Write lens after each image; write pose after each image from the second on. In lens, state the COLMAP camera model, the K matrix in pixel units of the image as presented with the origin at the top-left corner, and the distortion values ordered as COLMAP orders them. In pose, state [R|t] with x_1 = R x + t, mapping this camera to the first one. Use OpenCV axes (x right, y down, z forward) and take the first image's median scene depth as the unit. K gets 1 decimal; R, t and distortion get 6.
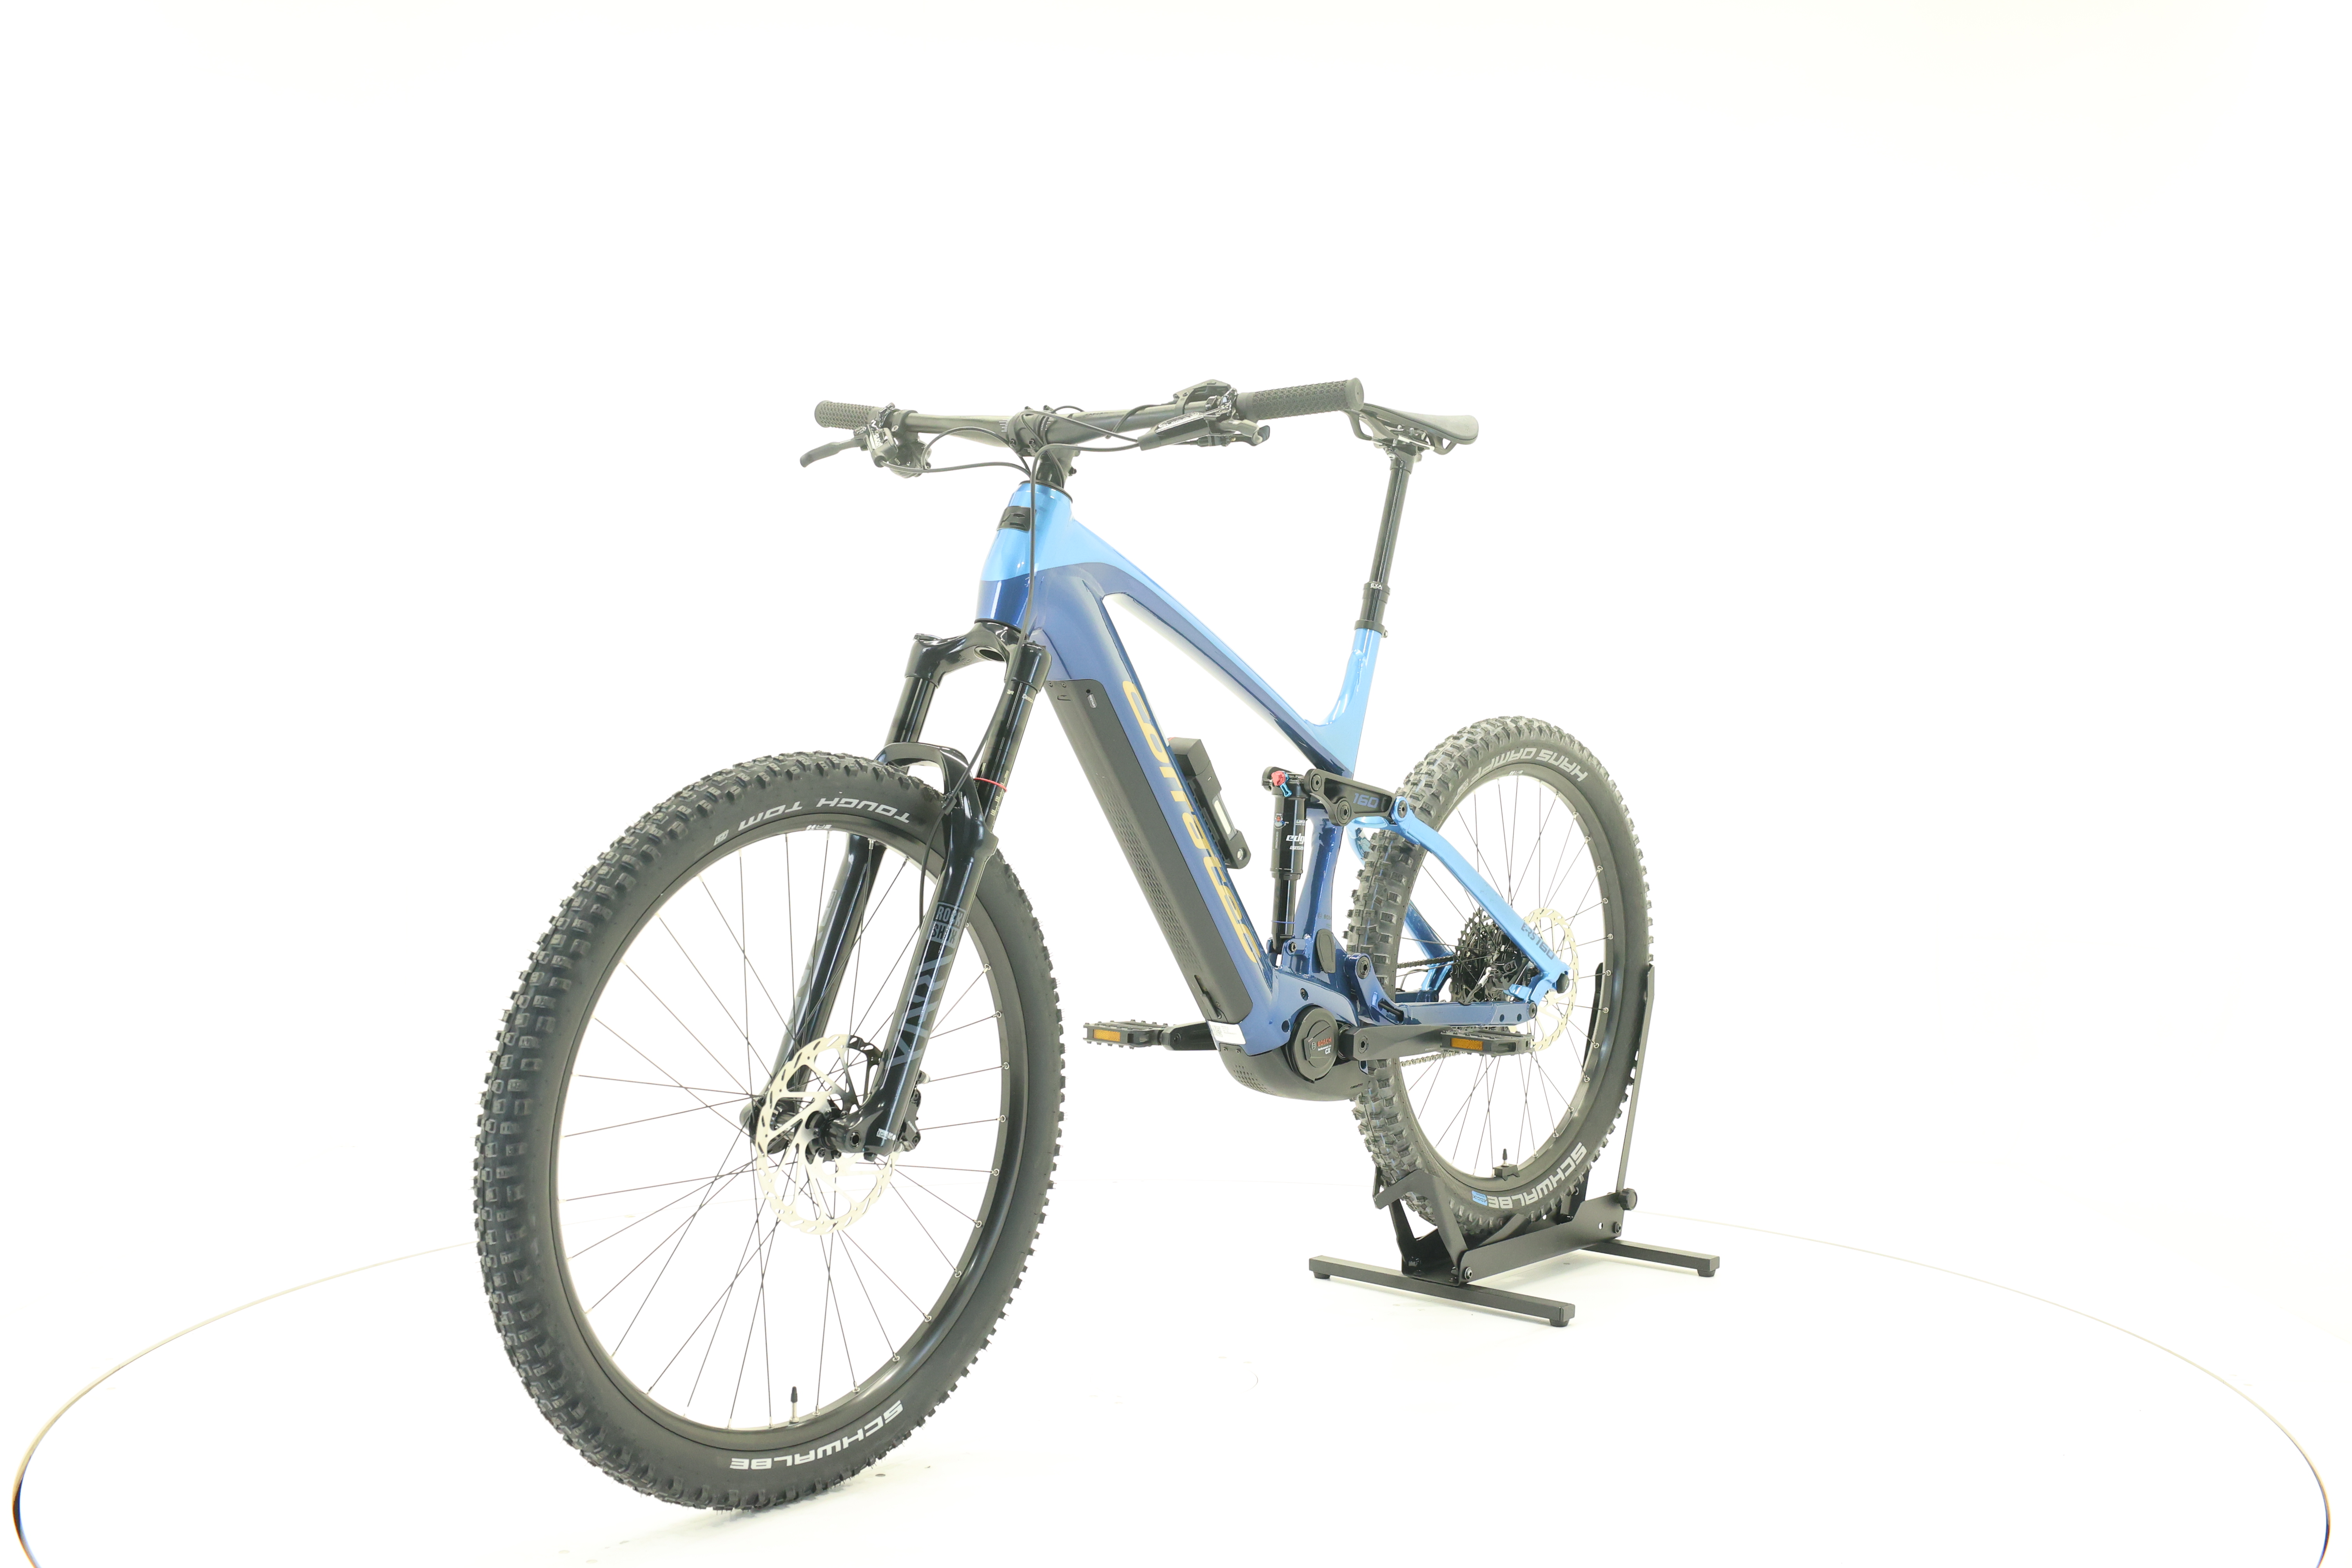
lens RADIAL K [[2502.4, 0, 1172.5], [0, 2502.4, 733.8], [0, 0, 1]] dist [-0.074723, -0.018659]
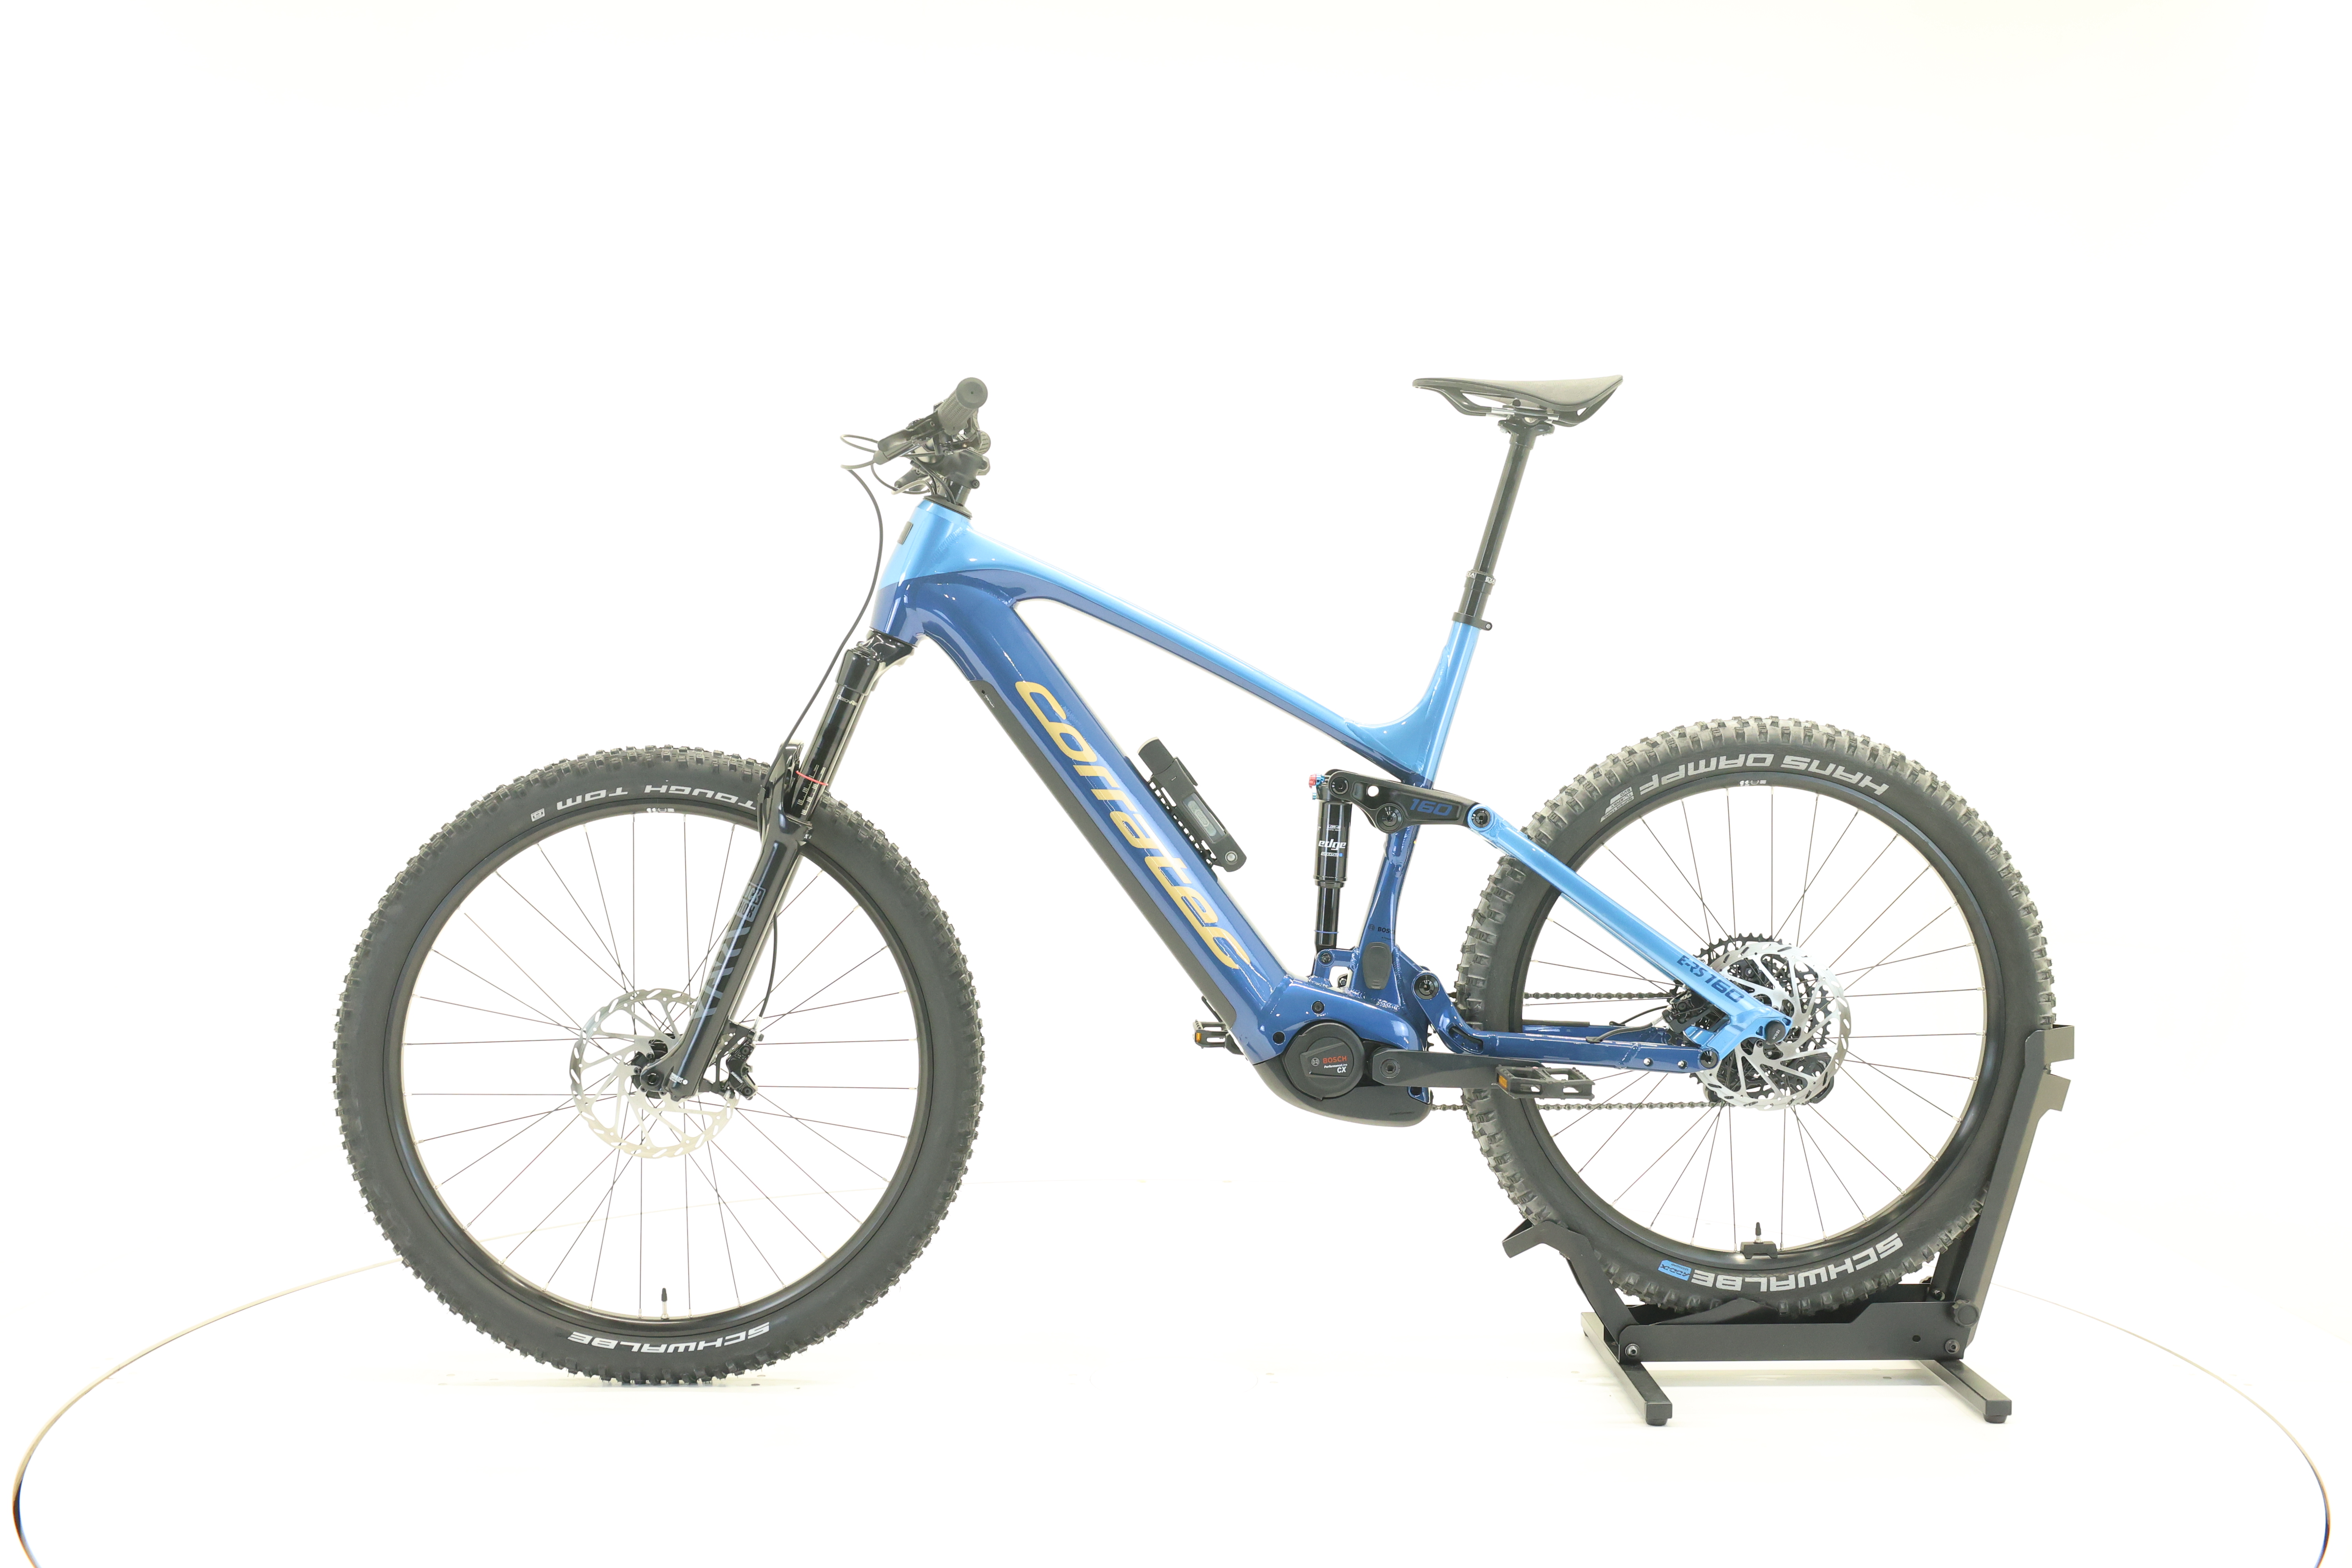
lens RADIAL K [[2502.4, 0, 1172.5], [0, 2502.4, 733.8], [0, 0, 1]] dist [-0.074723, -0.018659]
pose [[0.680474, 0.001673, -0.732770, 0.799667], [-0.006901, 0.999968, -0.004126, 0.004249], [0.732740, 0.007865, 0.680463, 0.346288]]
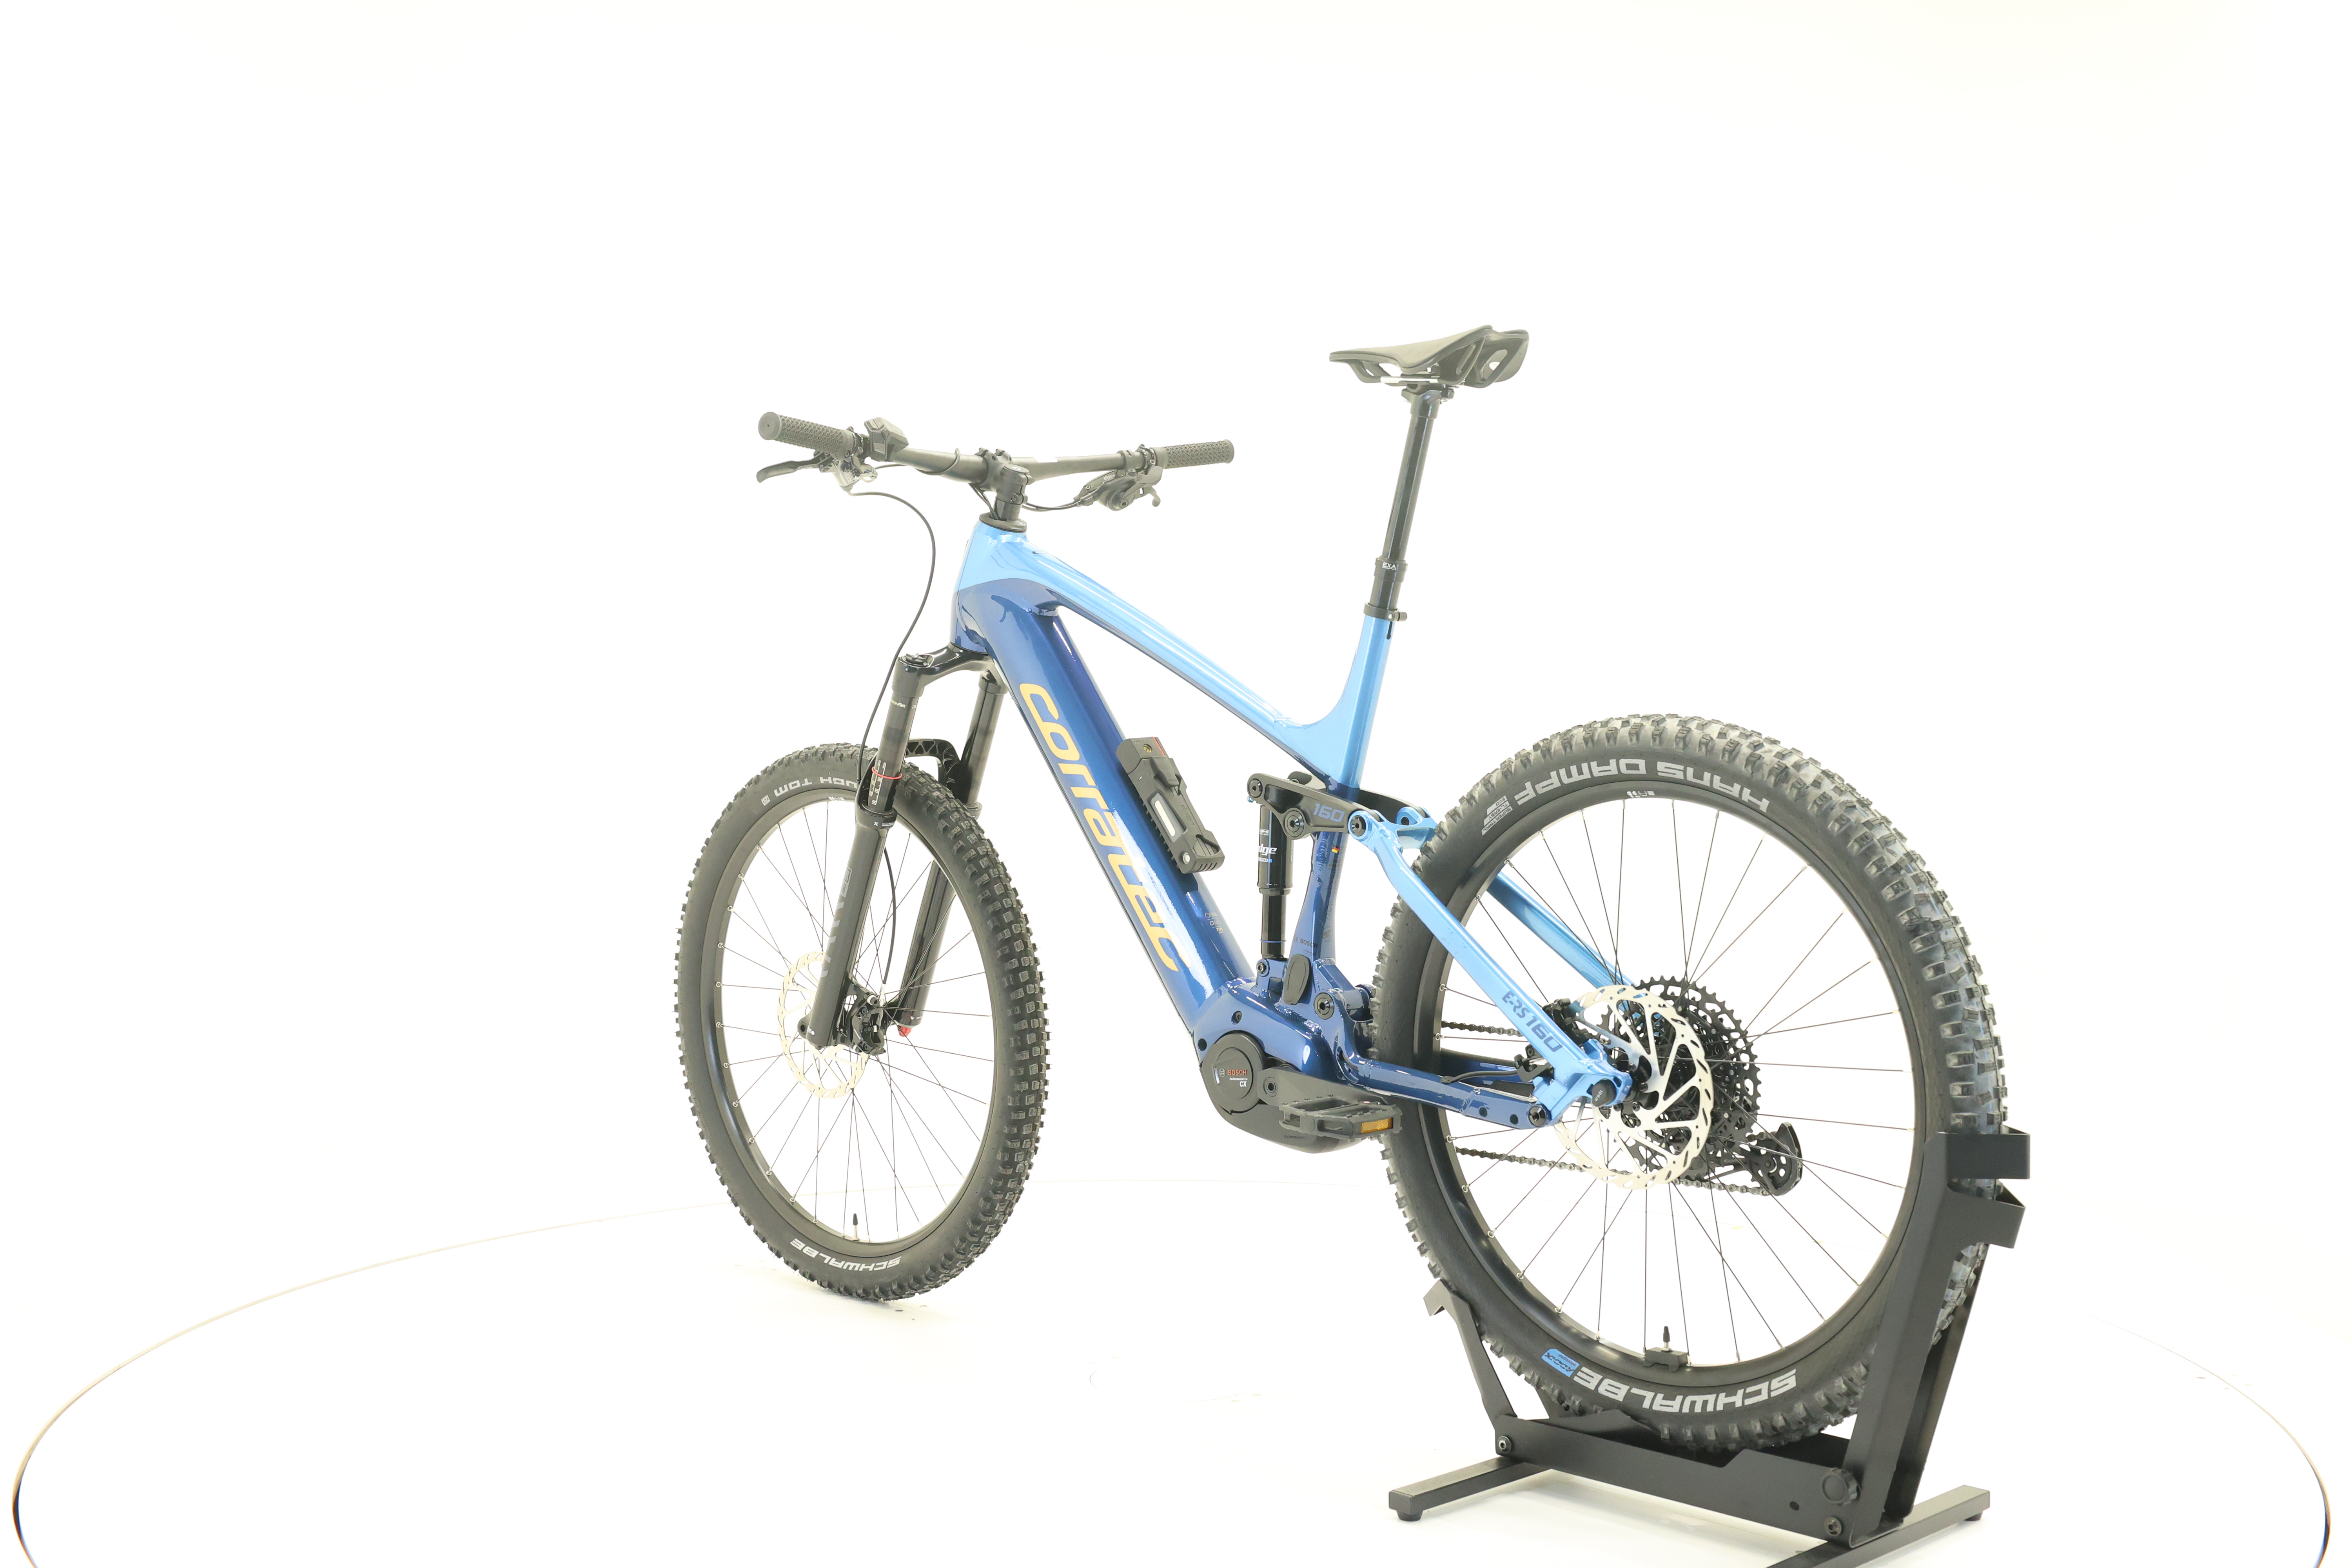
lens RADIAL K [[2502.4, 0, 1172.5], [0, 2502.4, 733.8], [0, 0, 1]] dist [-0.074723, -0.018659]
pose [[-0.080095, -0.003561, -0.996781, 1.091387], [-0.014569, 0.999891, -0.002402, 0.002291], [0.996681, 0.014329, -0.080138, 1.175091]]
